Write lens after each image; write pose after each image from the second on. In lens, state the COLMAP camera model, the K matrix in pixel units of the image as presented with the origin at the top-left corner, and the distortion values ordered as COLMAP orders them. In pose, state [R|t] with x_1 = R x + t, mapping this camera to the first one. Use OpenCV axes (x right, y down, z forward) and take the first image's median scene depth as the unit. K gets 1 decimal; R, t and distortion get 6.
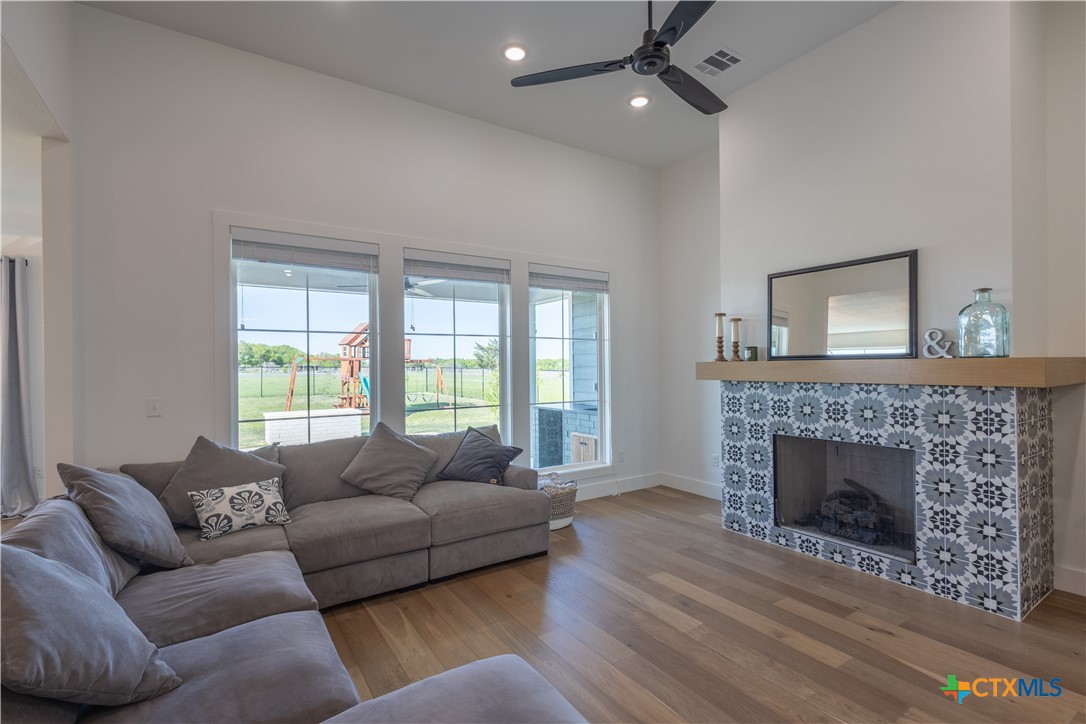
lens RADIAL K [[498.1, 0, 544.7], [0, 498.1, 364.5], [0, 0, 1]] dist [0.013185, -0.005833]
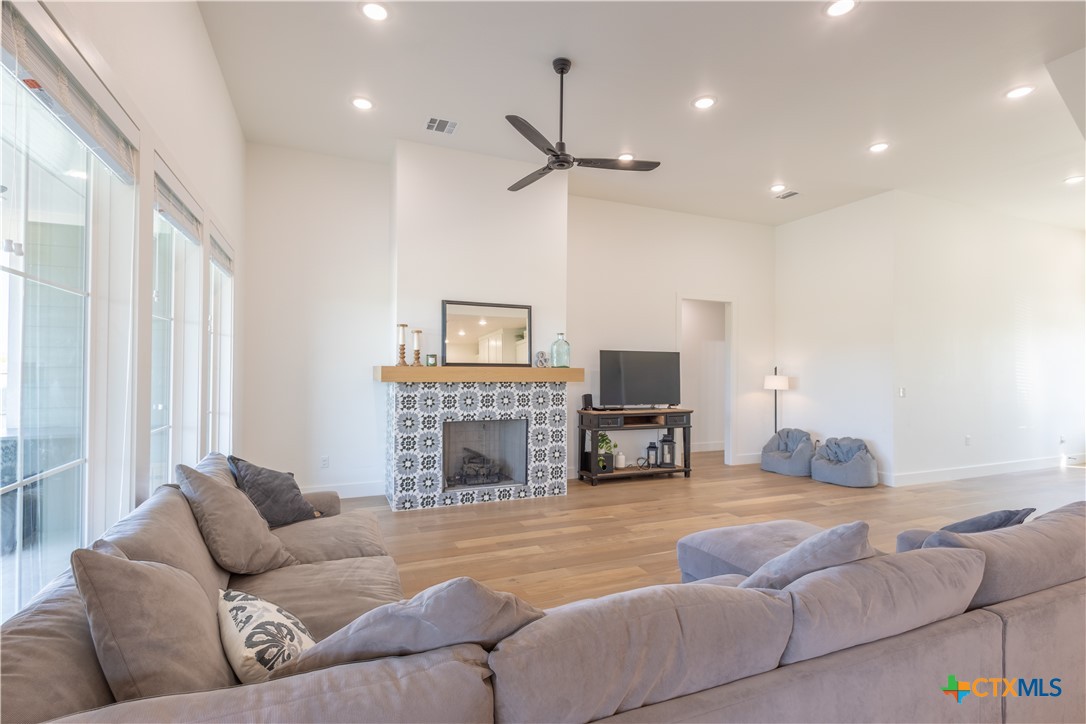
lens RADIAL K [[506.2, 0, 542.8], [0, 506.2, 365.4], [0, 0, 1]] dist [-0.003586, -0.000759]
pose [[0.182523, 0.020801, 0.982982, -0.844001], [-0.012470, 0.999745, -0.018840, 0.012534], [-0.983123, -0.008819, 0.182736, 0.527482]]
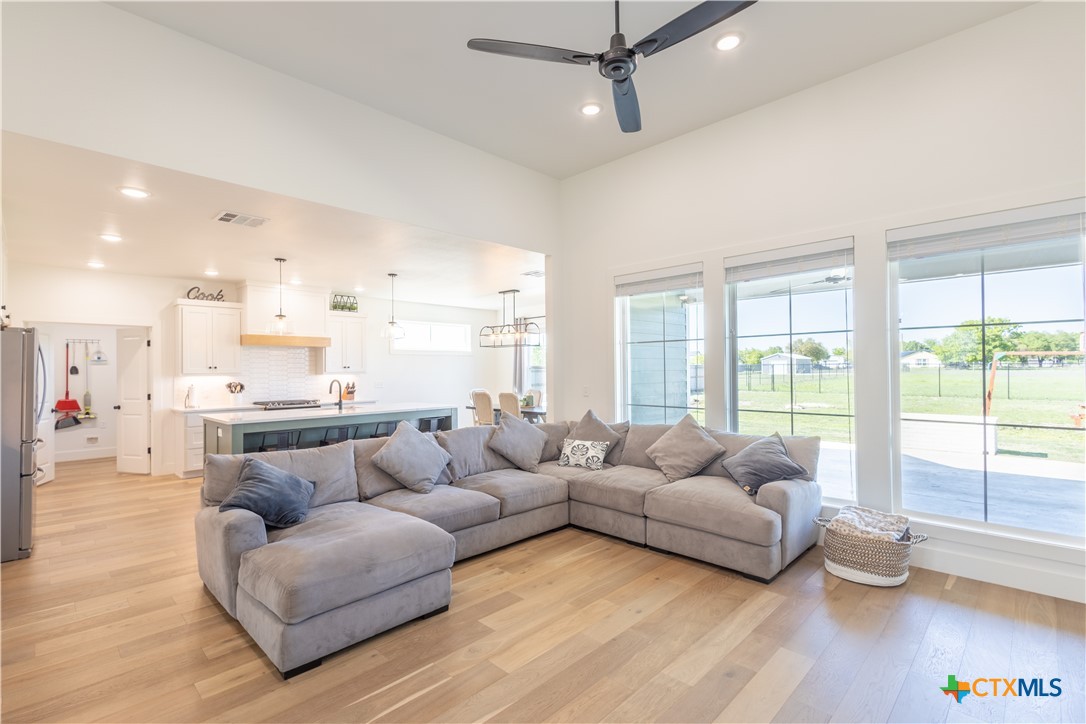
lens RADIAL K [[499.2, 0, 547.0], [0, 499.2, 364.7], [0, 0, 1]] dist [0.006603, -0.000303]
pose [[0.213612, -0.000332, -0.976919, 0.784694], [0.009011, 0.999958, 0.001631, -0.009226], [0.976877, -0.009151, 0.213606, 0.438551]]
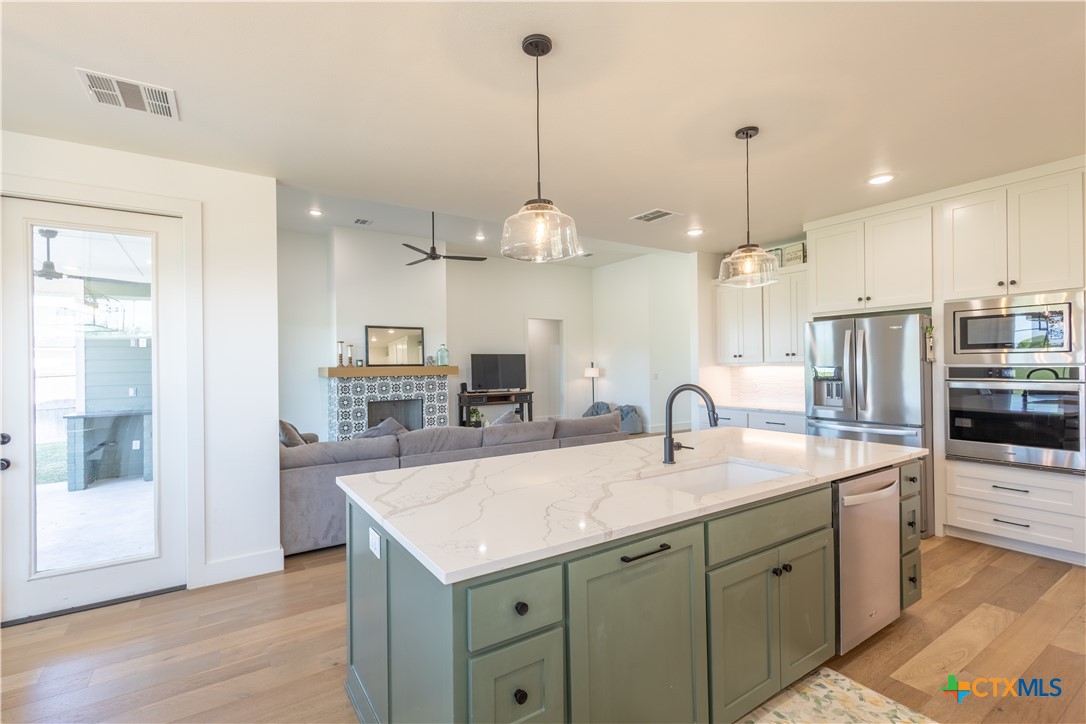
lens RADIAL K [[496.2, 0, 543.6], [0, 496.2, 364.8], [0, 0, 1]] dist [0.001716, -0.000672]
pose [[0.000398, 0.012762, 0.999918, -1.716510], [0.010946, 0.999859, -0.012766, 0.019882], [-0.999940, 0.010950, 0.000258, 0.270695]]
